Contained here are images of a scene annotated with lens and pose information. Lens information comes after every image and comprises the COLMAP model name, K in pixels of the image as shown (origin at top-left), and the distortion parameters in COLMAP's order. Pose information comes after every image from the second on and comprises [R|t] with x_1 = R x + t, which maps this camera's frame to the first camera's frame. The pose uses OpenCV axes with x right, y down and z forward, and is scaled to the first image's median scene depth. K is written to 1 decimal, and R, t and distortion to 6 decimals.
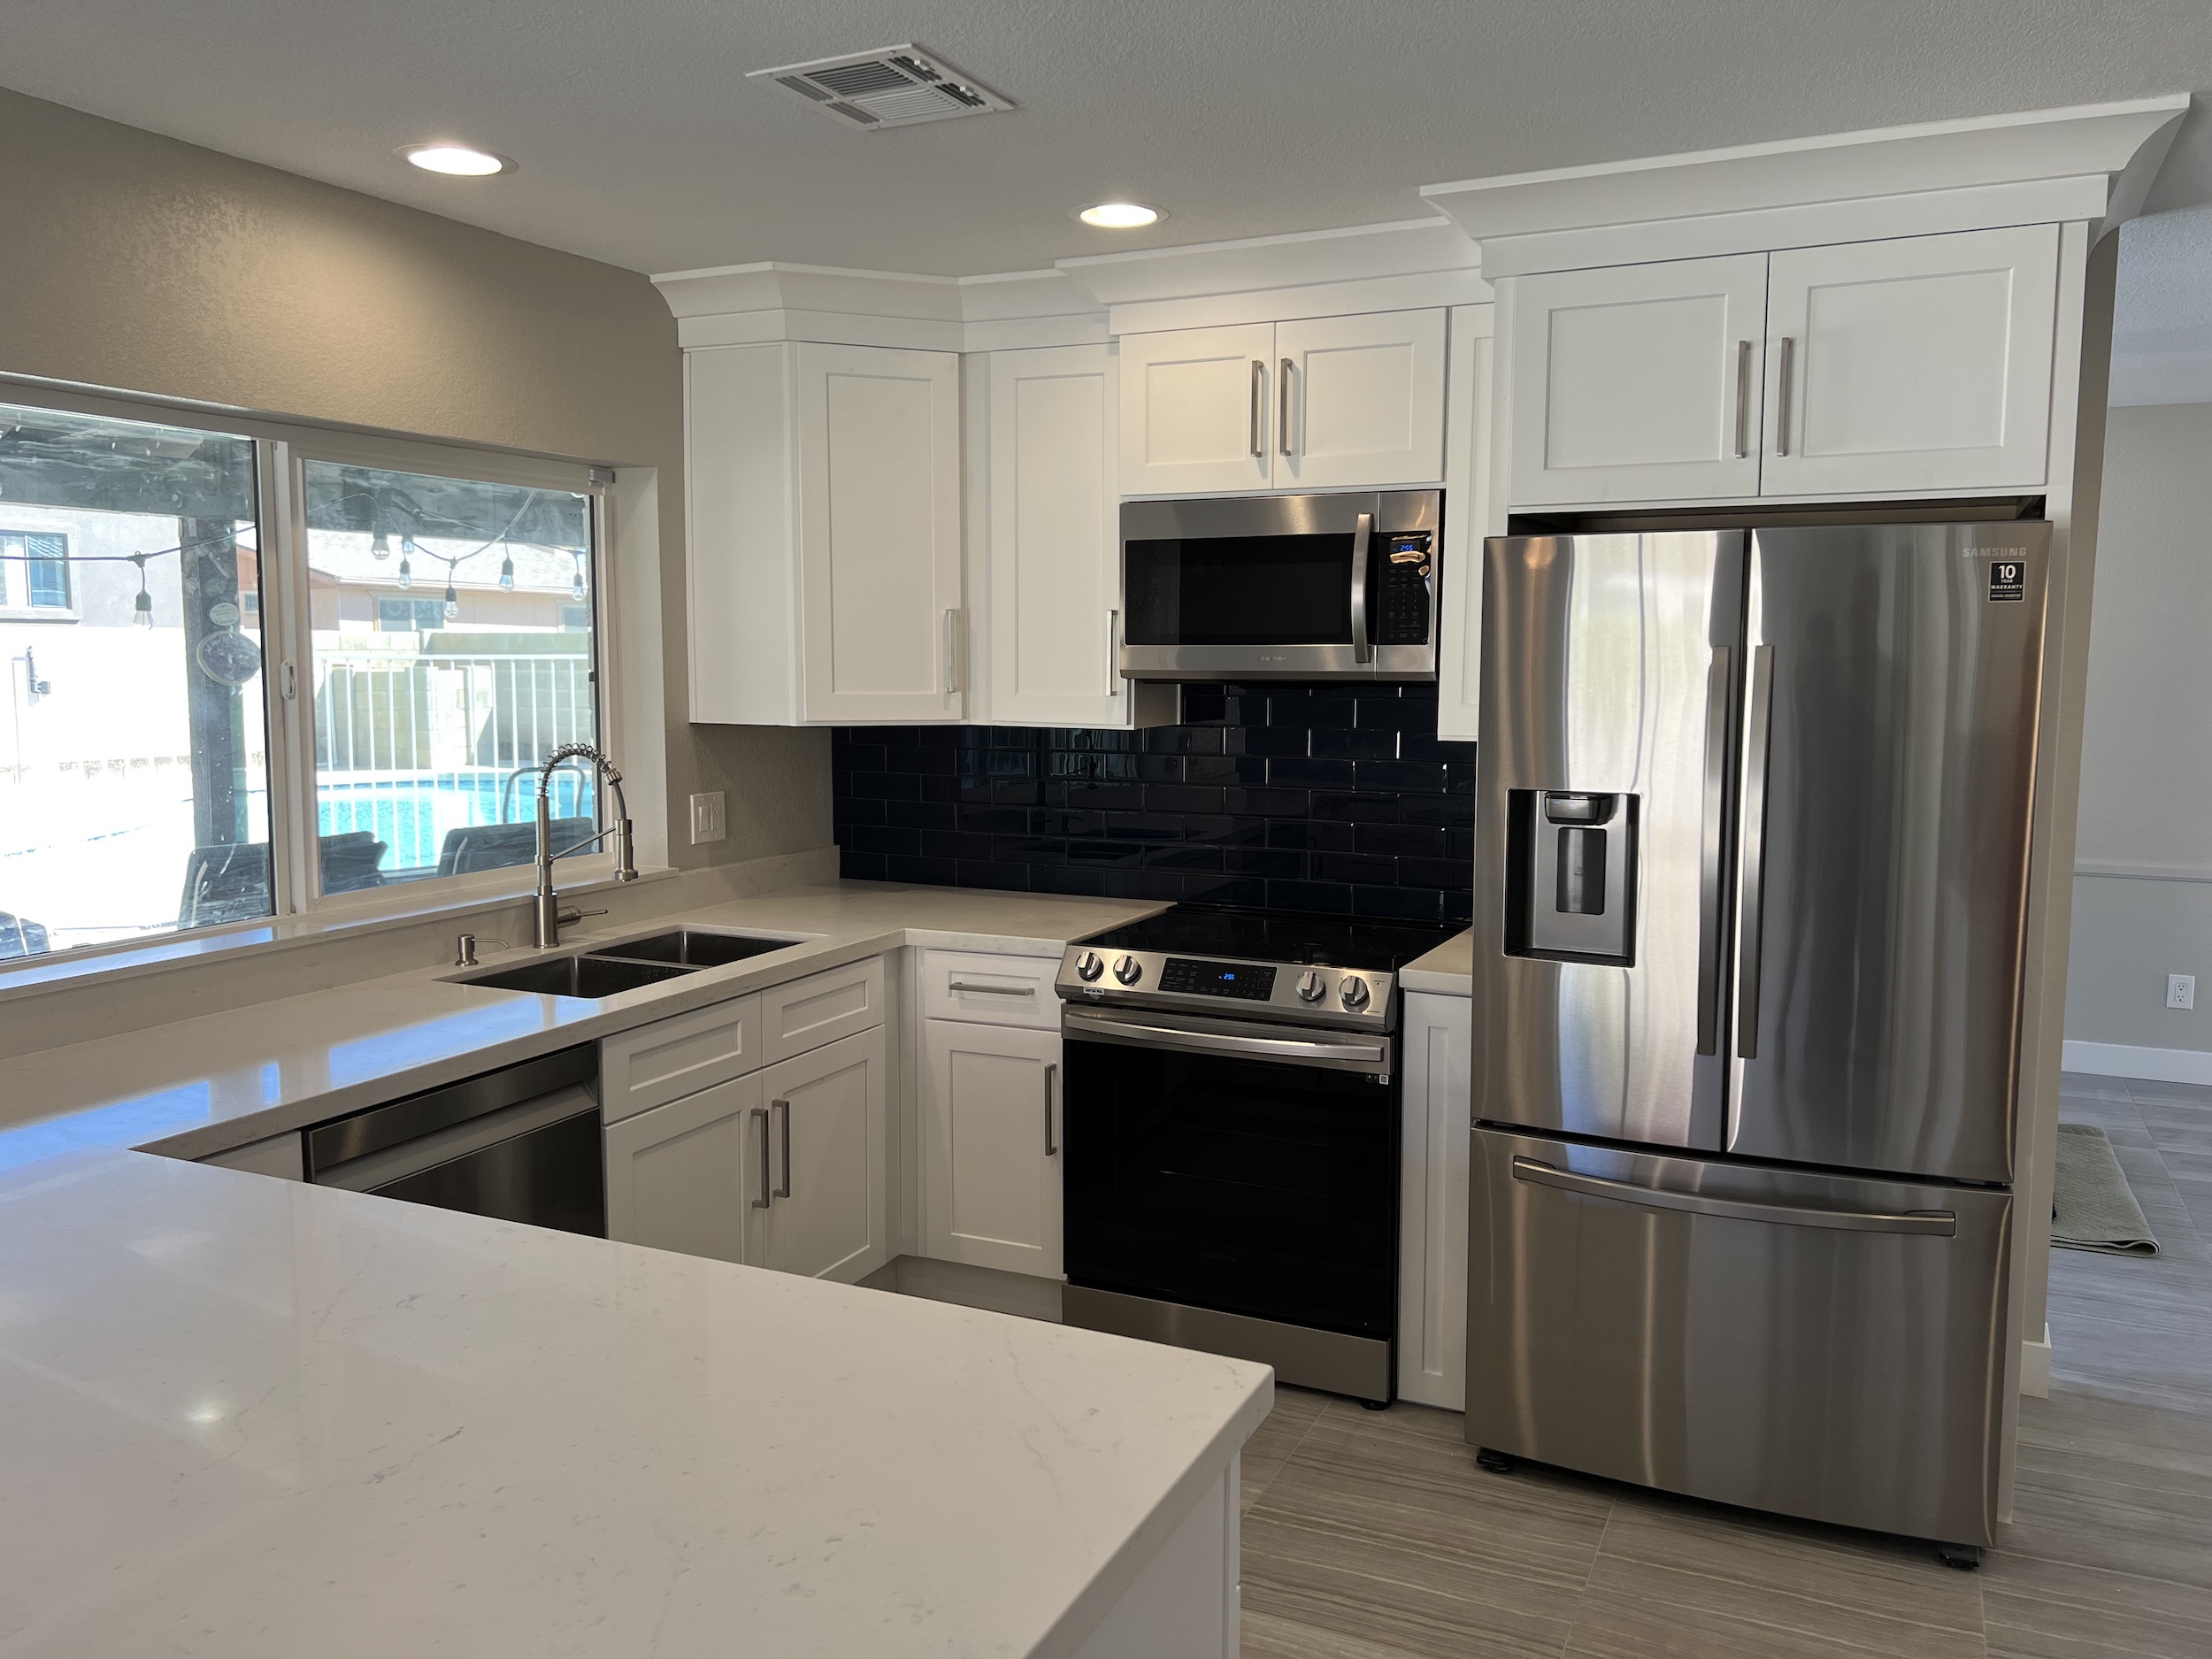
lens RADIAL K [[1660.7, 0, 1111.8], [0, 1660.7, 816.9], [0, 0, 1]] dist [0.058938, -0.059217]
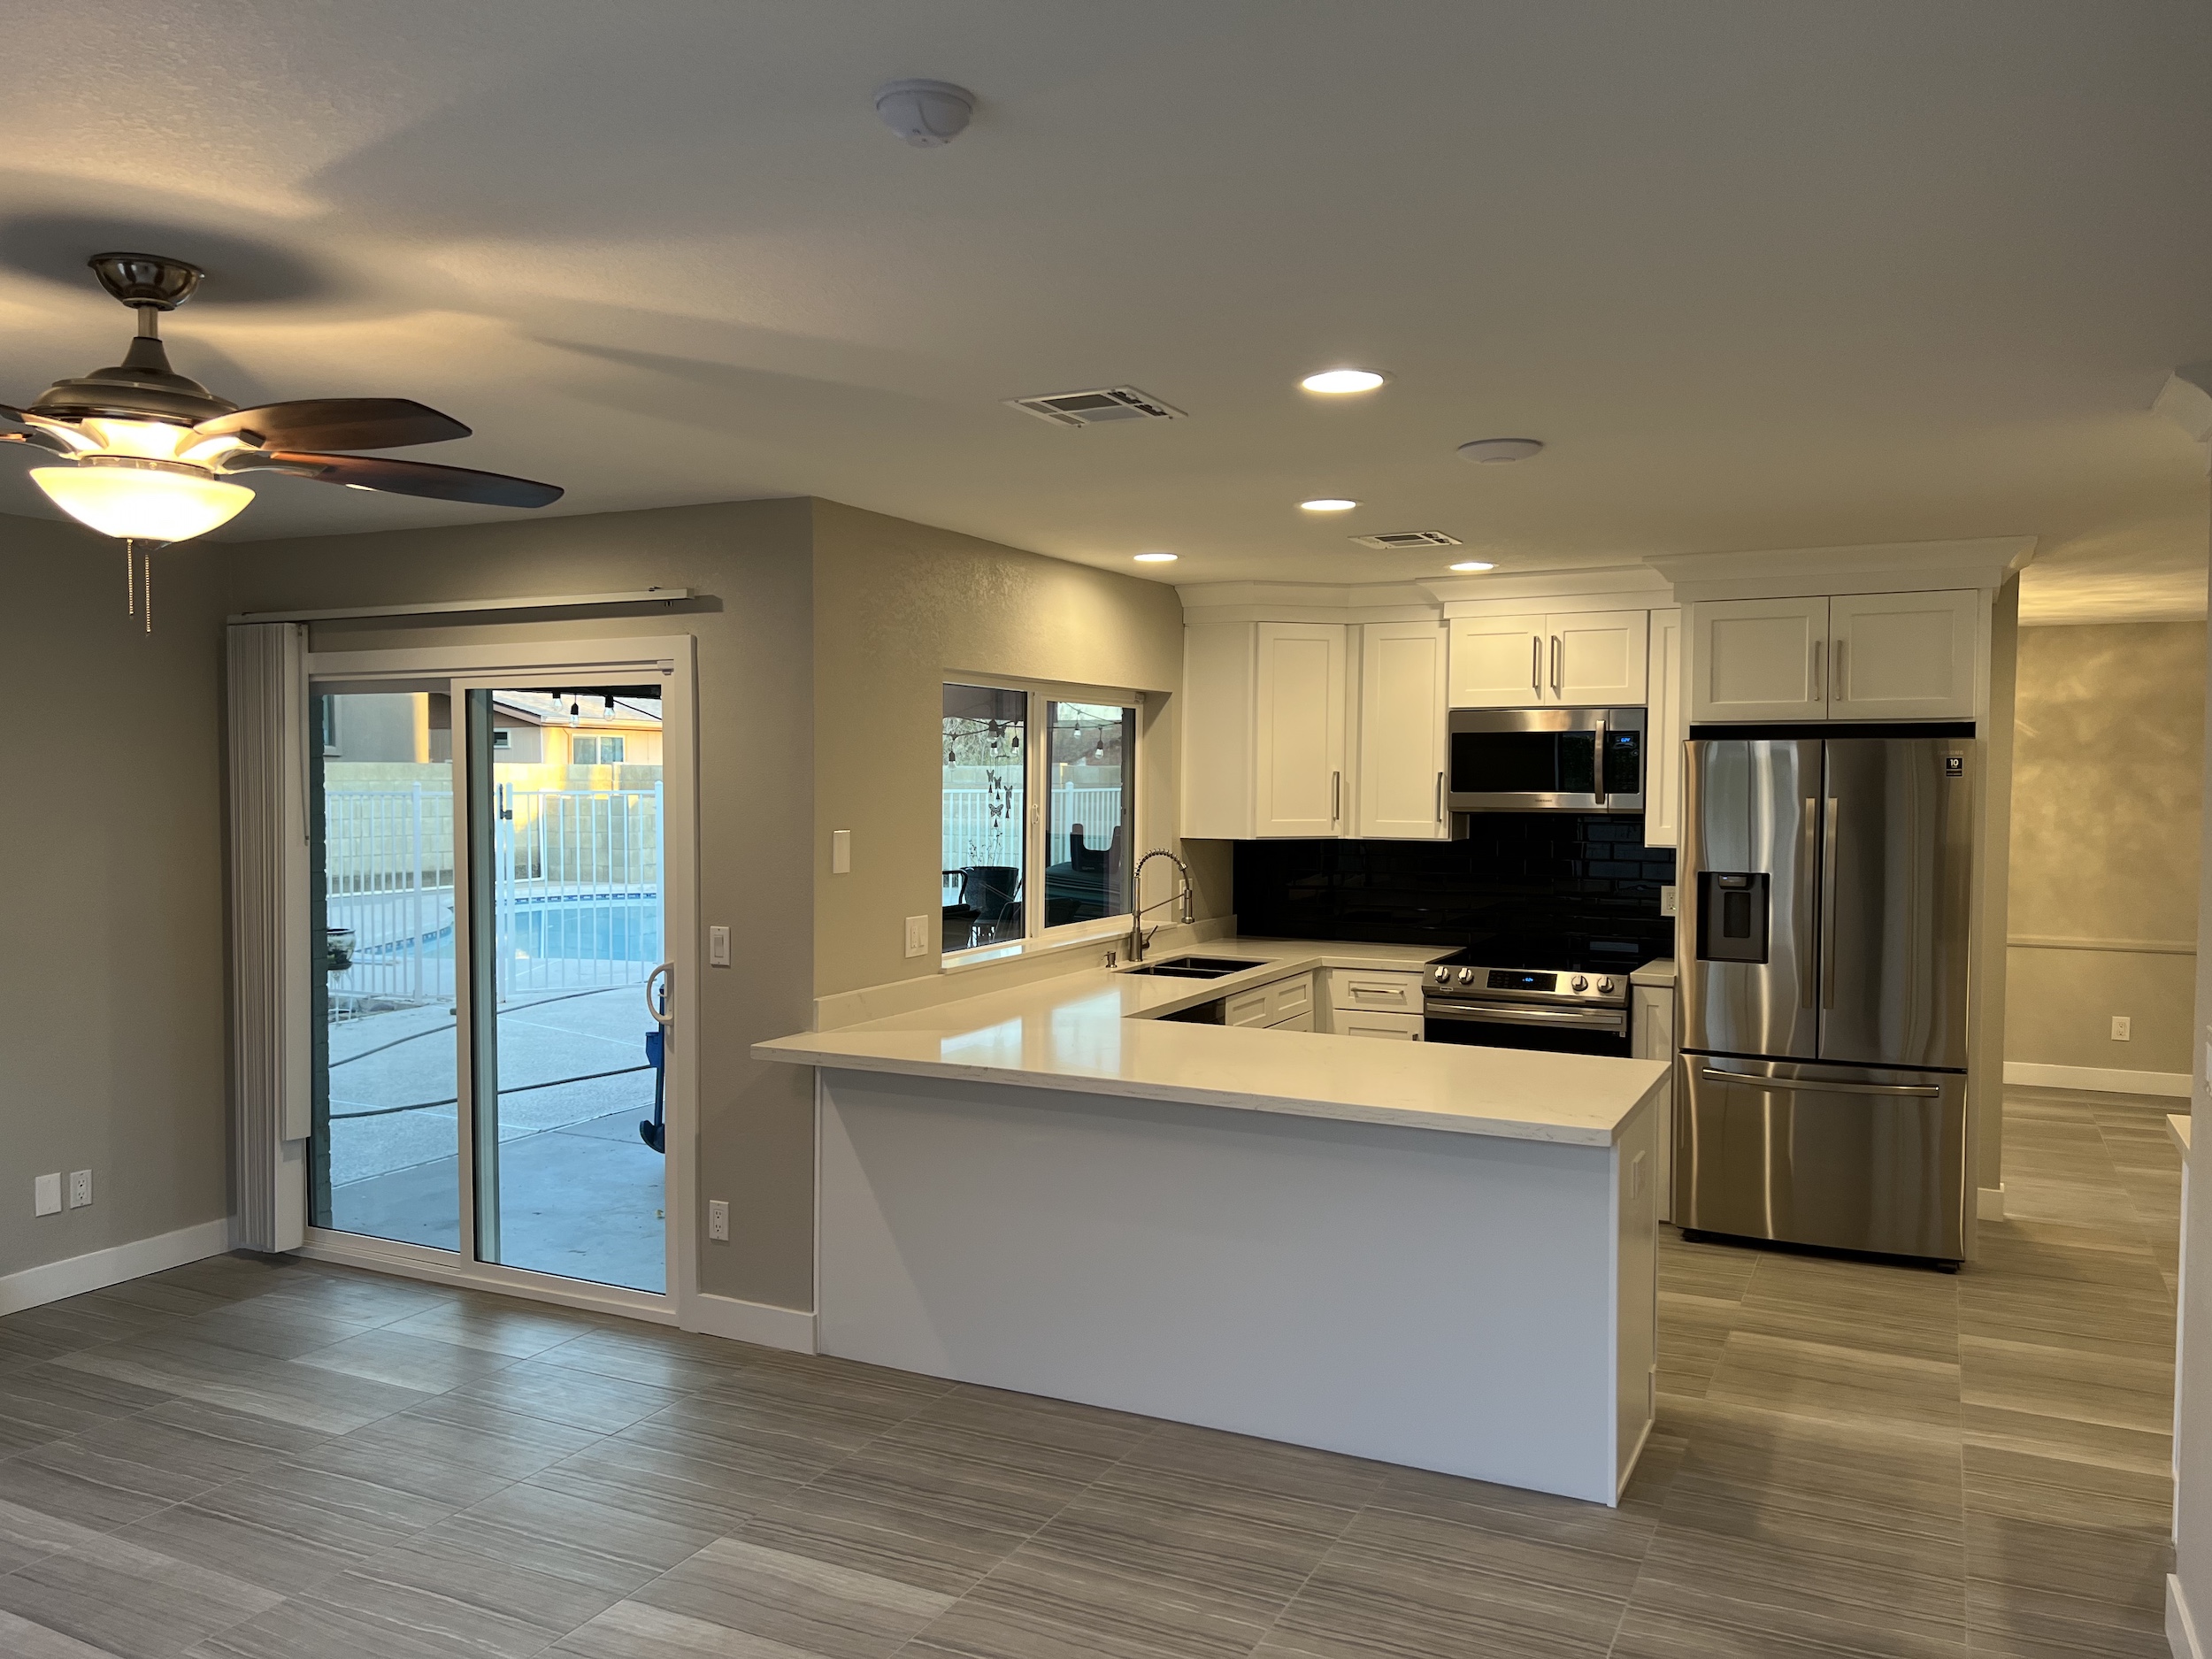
lens RADIAL K [[1653.1, 0, 1071.1], [0, 1653.1, 837.1], [0, 0, 1]] dist [0.039795, -0.043115]
pose [[0.999073, 0.000857, -0.043041, -0.344151], [-0.003538, 0.998054, -0.062259, 0.056431], [0.042904, 0.062353, 0.997132, -0.805963]]
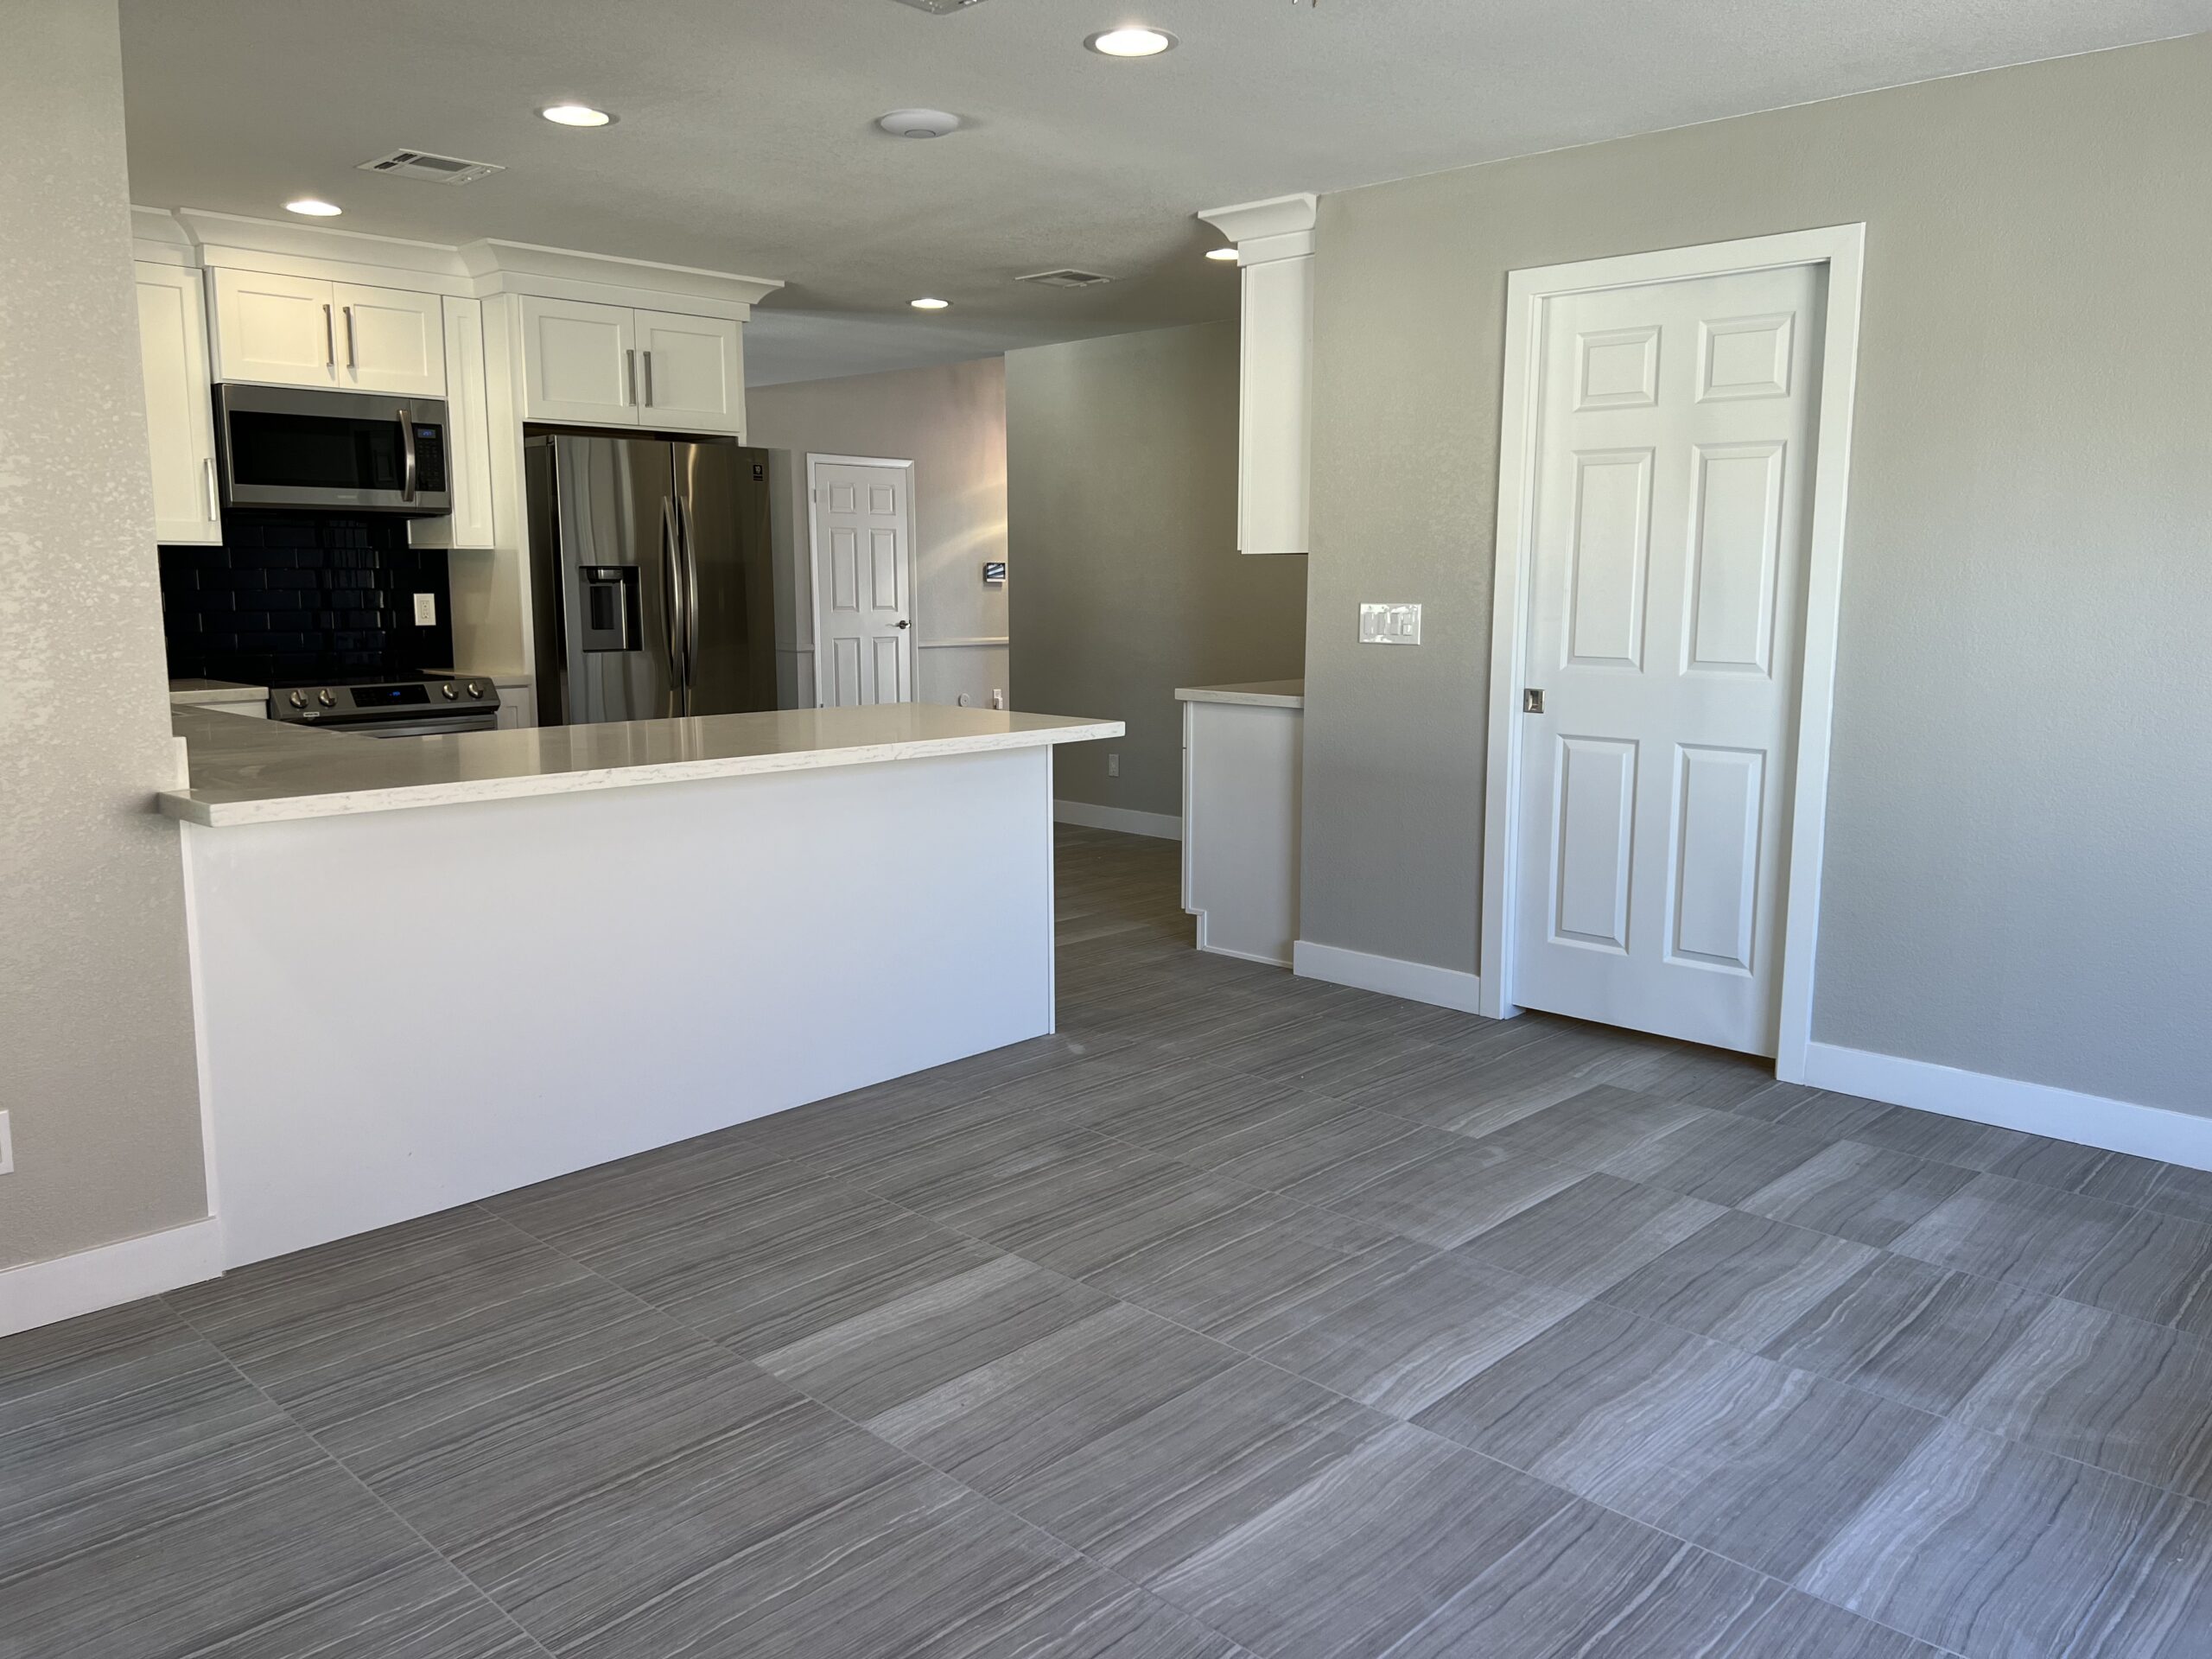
lens RADIAL K [[1665.4, 0, 1129.5], [0, 1665.4, 827.9], [0, 0, 1]] dist [0.029377, -0.036507]
pose [[0.314898, -0.147834, 0.937542, -1.258956], [0.094956, 0.987746, 0.123857, 0.092203], [-0.944364, 0.050023, 0.325077, -0.204972]]
